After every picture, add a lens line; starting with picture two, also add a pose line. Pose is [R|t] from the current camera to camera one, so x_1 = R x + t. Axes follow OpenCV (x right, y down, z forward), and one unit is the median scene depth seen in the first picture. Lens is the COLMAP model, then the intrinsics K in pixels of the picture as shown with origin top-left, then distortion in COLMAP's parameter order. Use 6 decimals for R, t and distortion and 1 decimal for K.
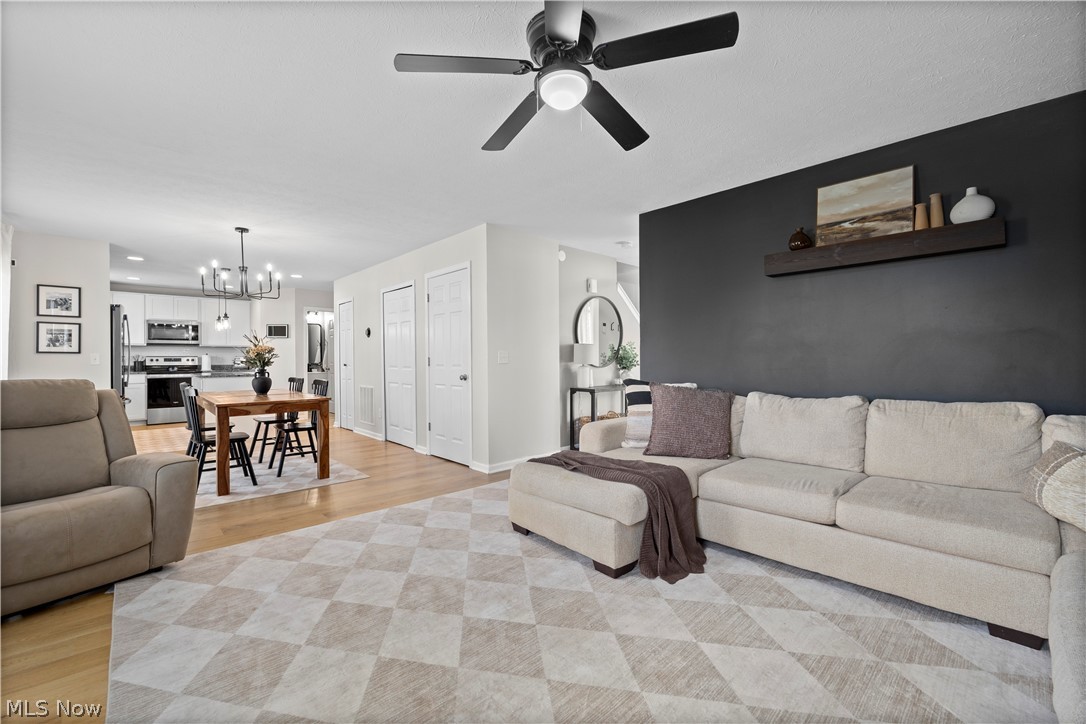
lens RADIAL K [[461.6, 0, 542.6], [0, 461.6, 366.0], [0, 0, 1]] dist [0.001669, 0.000342]
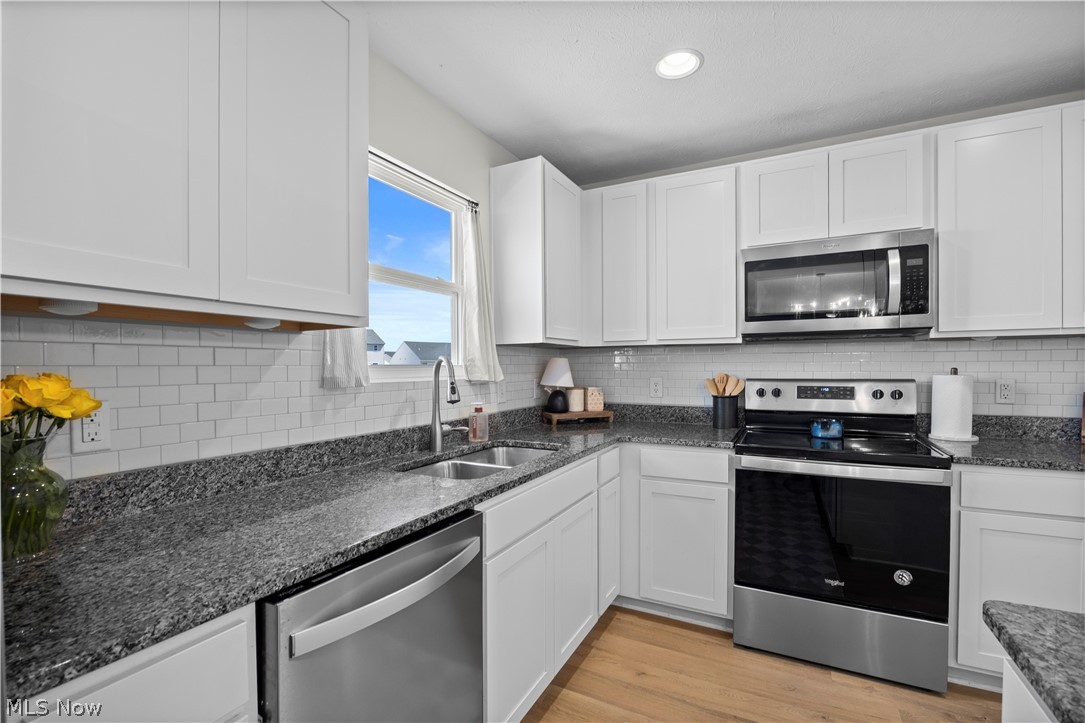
lens RADIAL K [[483.1, 0, 546.3], [0, 483.1, 369.5], [0, 0, 1]] dist [-0.003277, -0.000231]
pose [[0.352062, 0.014780, -0.935860, -0.597524], [-0.005692, 0.999891, 0.013650, -0.030125], [0.935959, 0.000521, 0.352108, 0.752778]]
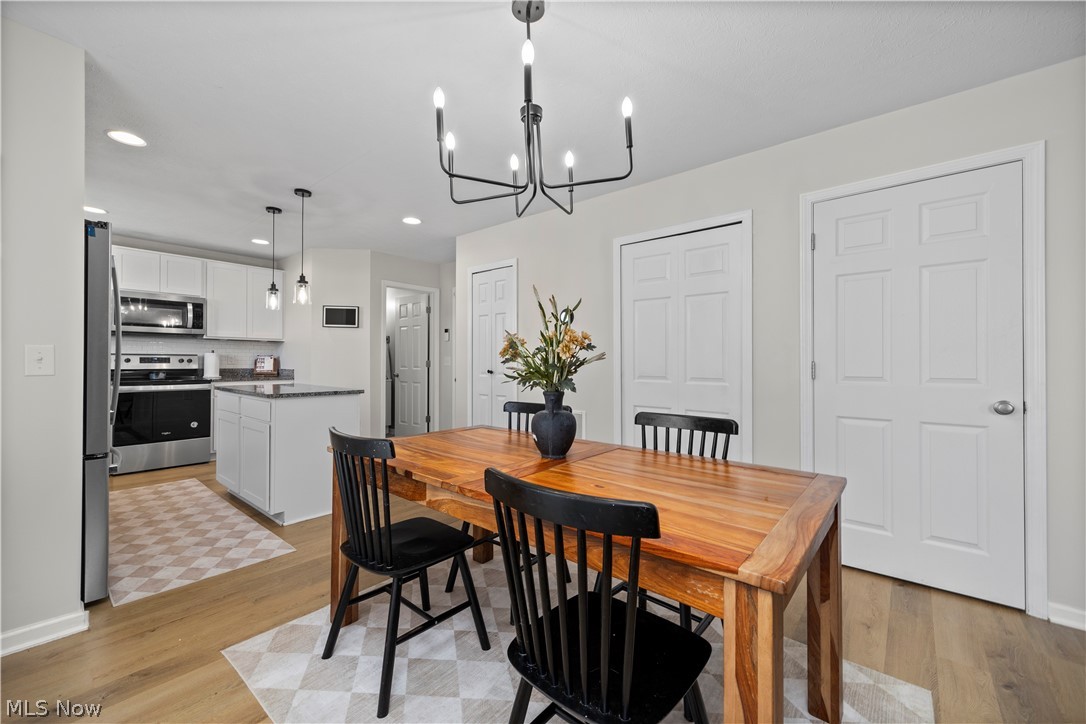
lens RADIAL K [[438.7, 0, 550.1], [0, 438.7, 363.3], [0, 0, 1]] dist [0.011176, -0.000161]
pose [[0.990116, 0.008793, 0.139975, -0.377053], [-0.006996, 0.999887, -0.013329, -0.005449], [-0.140077, 0.012218, 0.990065, 0.363382]]
